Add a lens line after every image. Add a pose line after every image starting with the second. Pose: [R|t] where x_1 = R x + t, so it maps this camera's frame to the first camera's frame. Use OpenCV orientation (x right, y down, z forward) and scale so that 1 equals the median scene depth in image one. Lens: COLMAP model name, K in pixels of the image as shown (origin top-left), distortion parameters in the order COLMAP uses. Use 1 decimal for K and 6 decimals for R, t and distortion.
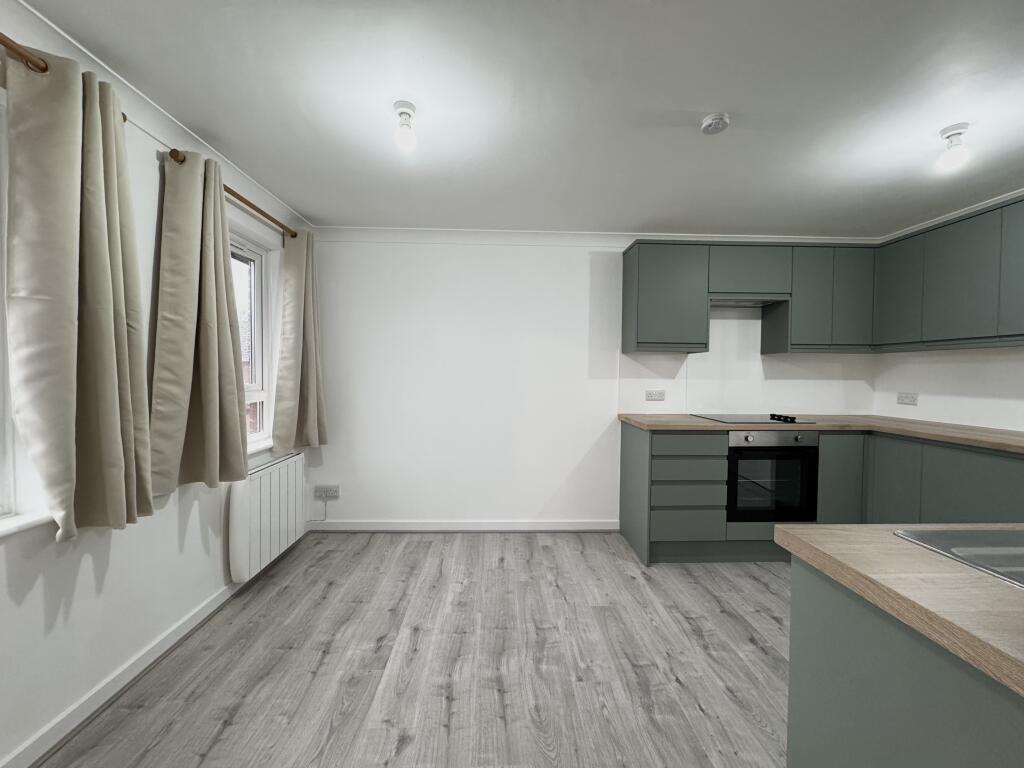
lens RADIAL K [[408.4, 0, 511.6], [0, 408.4, 384.3], [0, 0, 1]] dist [-0.003343, -0.000330]
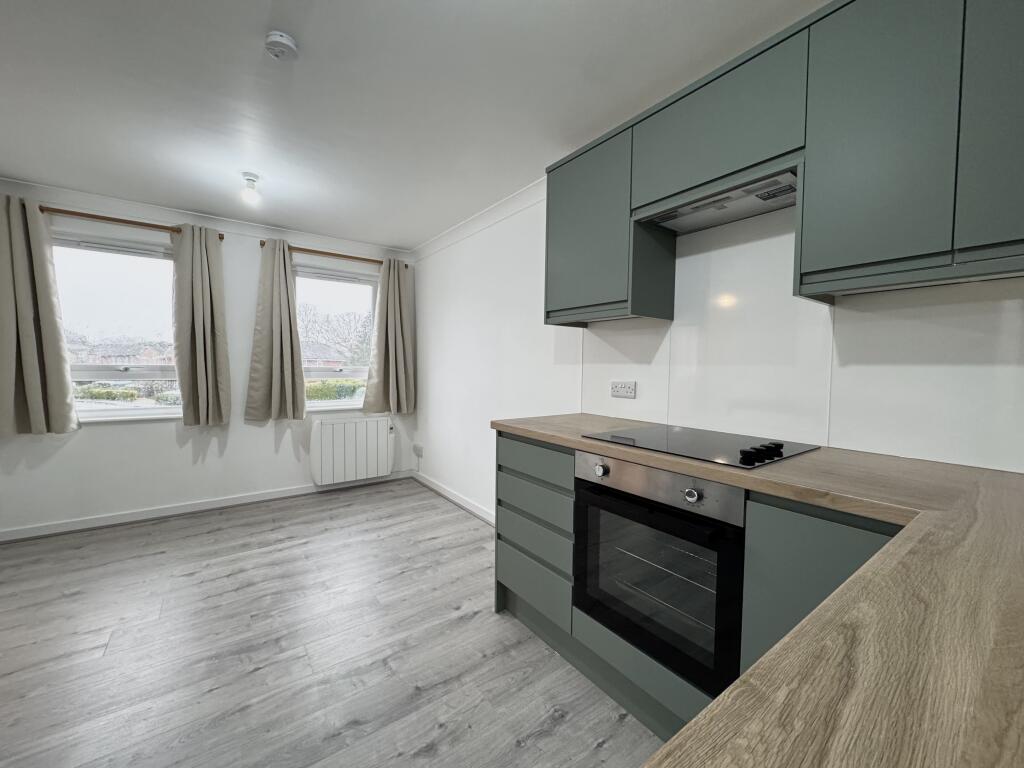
lens RADIAL K [[408.4, 0, 513.0], [0, 408.4, 384.3], [0, 0, 1]] dist [-0.003343, -0.000330]
pose [[0.563706, 0.037062, -0.825143, 1.010773], [-0.031872, 0.999225, 0.023108, 0.011522], [0.825360, 0.013272, 0.564451, 0.633136]]
